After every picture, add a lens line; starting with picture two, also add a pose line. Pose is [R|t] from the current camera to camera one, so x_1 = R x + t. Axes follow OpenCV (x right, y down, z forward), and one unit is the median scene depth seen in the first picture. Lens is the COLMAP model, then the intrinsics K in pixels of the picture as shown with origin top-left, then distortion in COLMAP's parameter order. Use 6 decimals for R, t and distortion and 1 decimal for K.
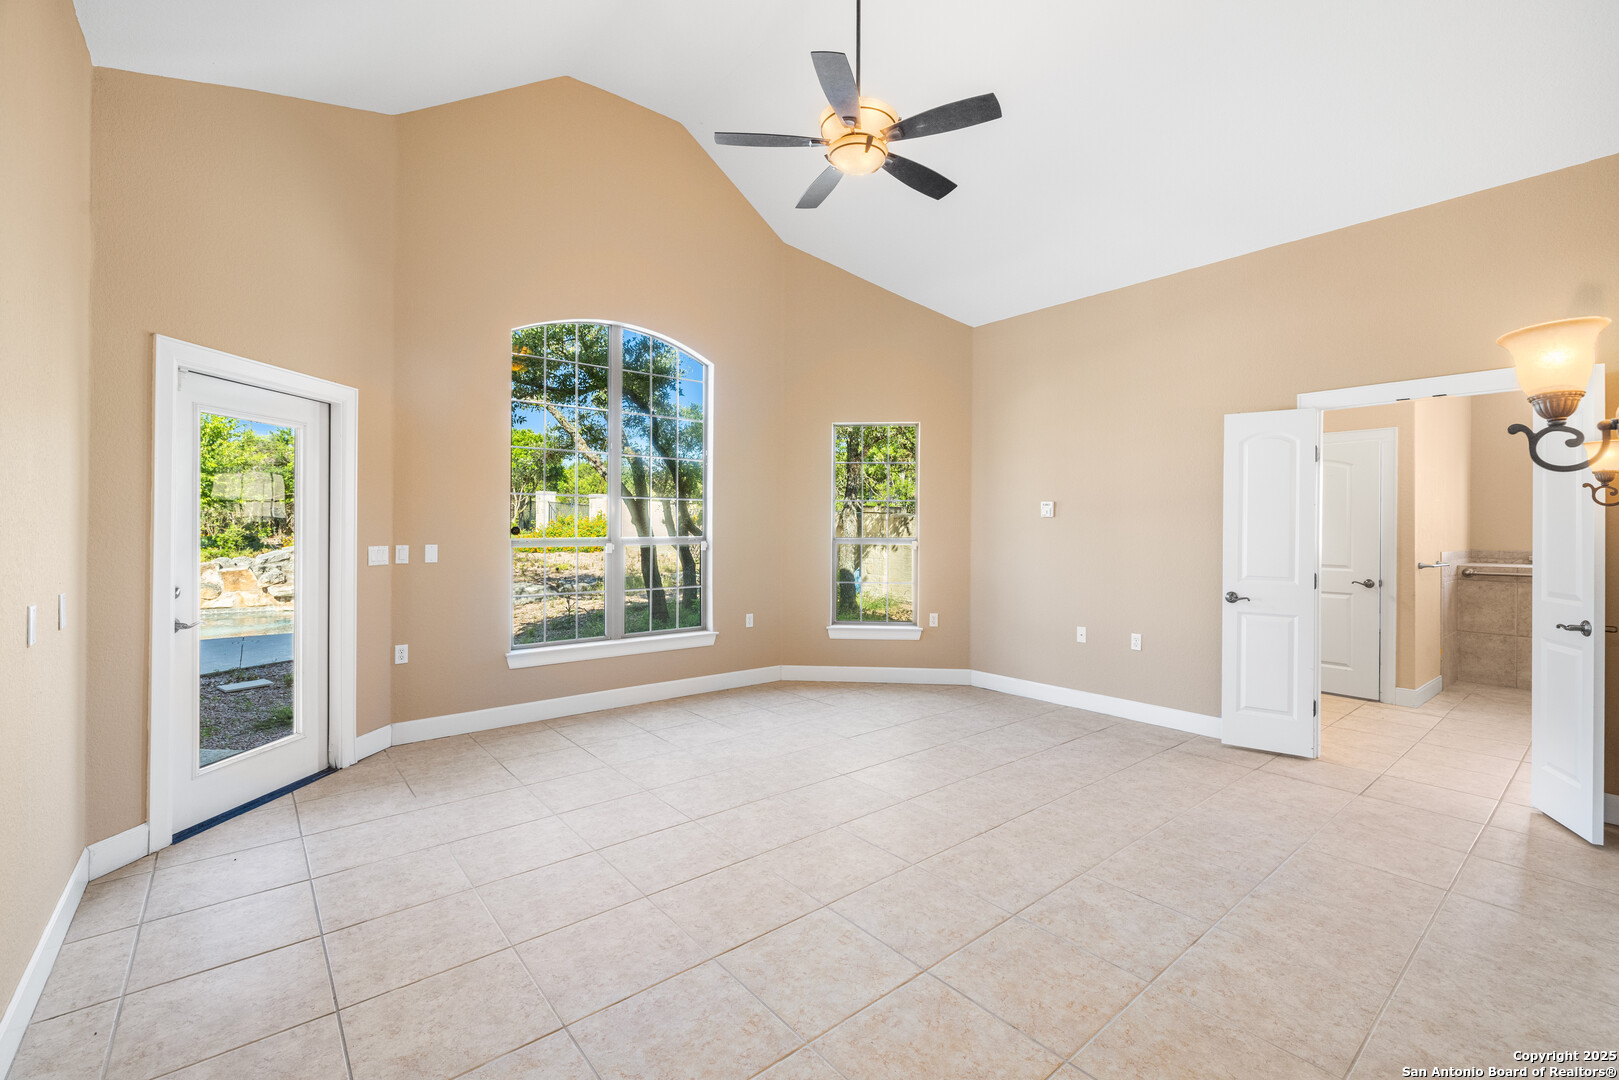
lens RADIAL K [[683.8, 0, 808.1], [0, 683.8, 528.4], [0, 0, 1]] dist [0.001044, 0.000079]
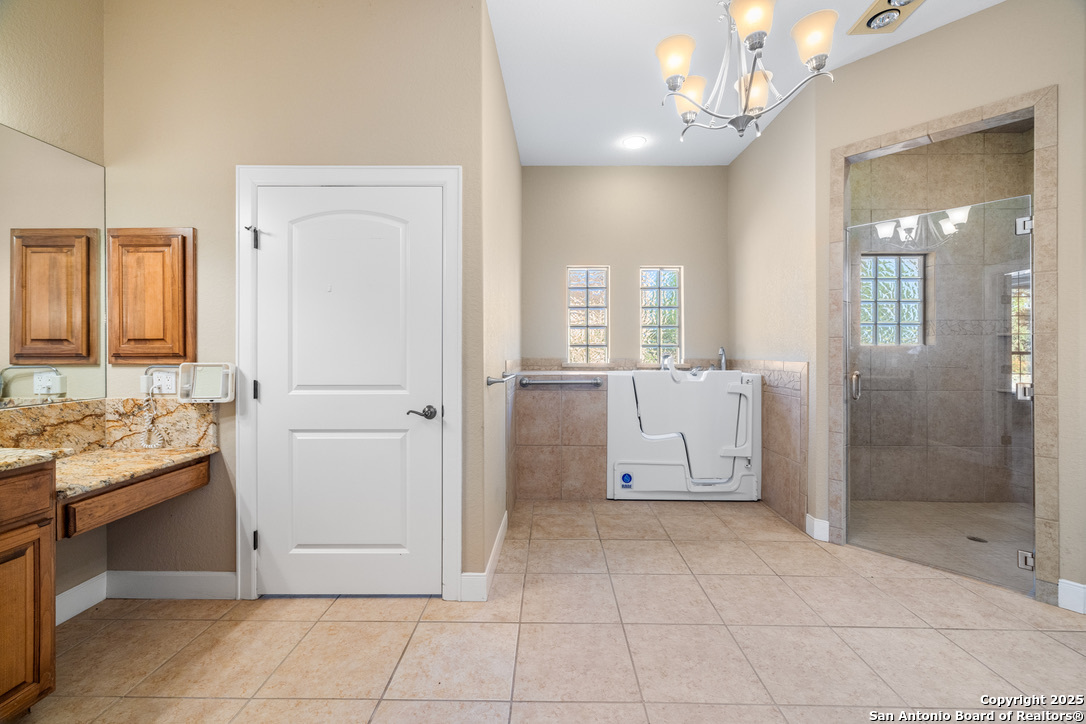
lens RADIAL K [[458.7, 0, 543.9], [0, 458.7, 353.5], [0, 0, 1]] dist [0.001044, 0.000079]
pose [[0.649570, -0.008369, 0.760256, 0.510666], [0.003034, 0.999960, 0.008416, 0.020115], [-0.760296, -0.003160, 0.649569, 0.579899]]
